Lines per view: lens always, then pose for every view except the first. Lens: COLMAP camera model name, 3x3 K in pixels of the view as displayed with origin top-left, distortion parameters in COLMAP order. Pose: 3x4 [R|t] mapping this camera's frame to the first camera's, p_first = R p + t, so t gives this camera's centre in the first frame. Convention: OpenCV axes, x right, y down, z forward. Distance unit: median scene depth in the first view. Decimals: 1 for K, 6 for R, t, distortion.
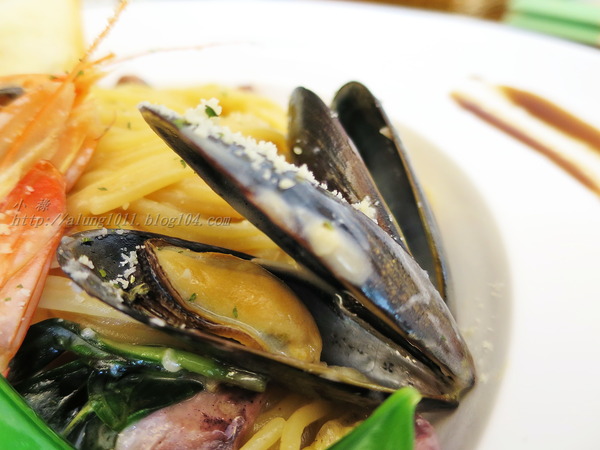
lens RADIAL K [[437.2, 0, 300.0], [0, 437.2, 225.0], [0, 0, 1]] dist [-0.043283, 0.039672]
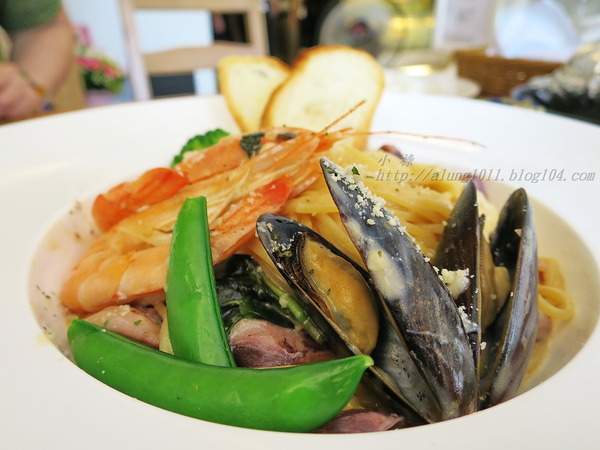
lens RADIAL K [[437.2, 0, 300.0], [0, 437.2, 225.0], [0, 0, 1]] dist [-0.043283, 0.039672]
pose [[0.736683, 0.319669, -0.595911, 0.596617], [-0.415814, 0.909067, -0.026383, 0.063700], [0.533289, 0.267224, 0.802617, -0.357193]]
